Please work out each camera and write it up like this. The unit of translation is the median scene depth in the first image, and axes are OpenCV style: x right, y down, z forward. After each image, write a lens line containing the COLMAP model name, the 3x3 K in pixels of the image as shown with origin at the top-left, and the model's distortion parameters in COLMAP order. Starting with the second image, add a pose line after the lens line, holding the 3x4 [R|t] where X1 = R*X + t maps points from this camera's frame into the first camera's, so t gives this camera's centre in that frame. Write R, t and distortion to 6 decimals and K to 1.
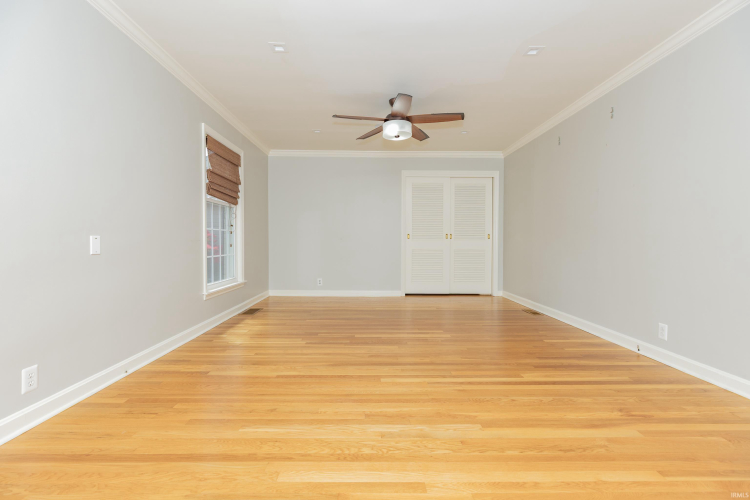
lens RADIAL K [[342.6, 0, 371.9], [0, 342.6, 247.7], [0, 0, 1]] dist [0.007016, 0.000239]
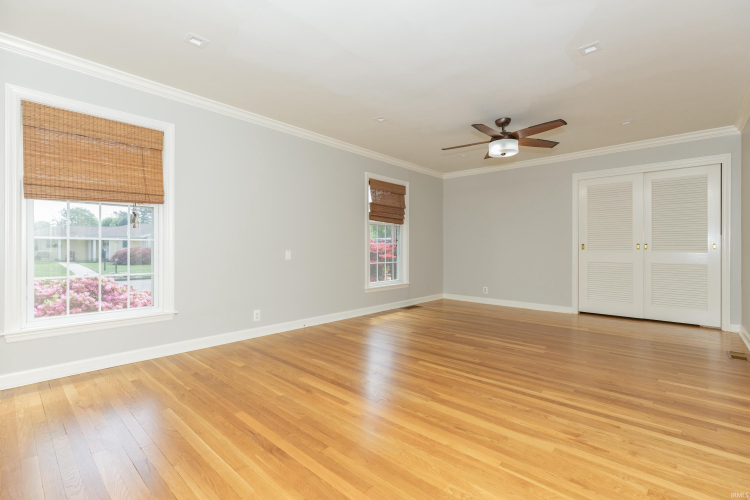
lens RADIAL K [[347.7, 0, 361.7], [0, 347.7, 248.4], [0, 0, 1]] dist [0.005263, 0.000380]
pose [[0.710100, -0.001577, -0.704099, 0.603162], [-0.012615, 0.999809, -0.014961, -0.015200], [0.703988, 0.019506, 0.709944, -0.071083]]
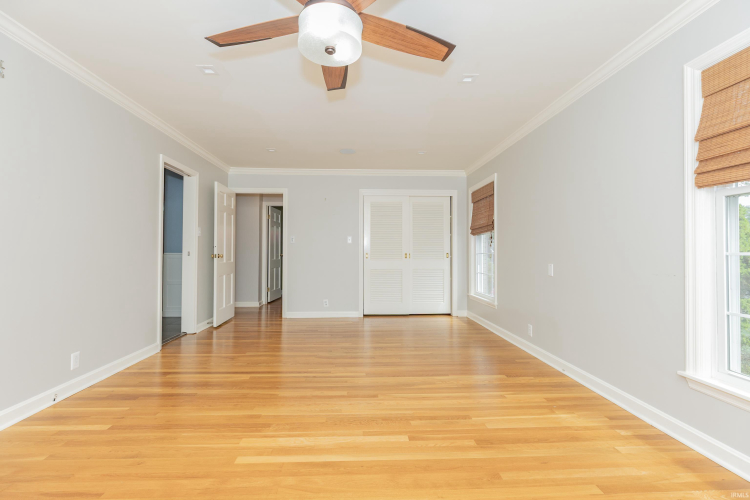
lens RADIAL K [[342.6, 0, 371.9], [0, 342.6, 247.7], [0, 0, 1]] dist [0.007016, 0.000239]
pose [[-0.999479, -0.007309, -0.031450, 0.034837], [-0.007528, 0.999948, 0.006843, -0.076531], [0.031399, 0.007076, -0.999482, 1.723076]]
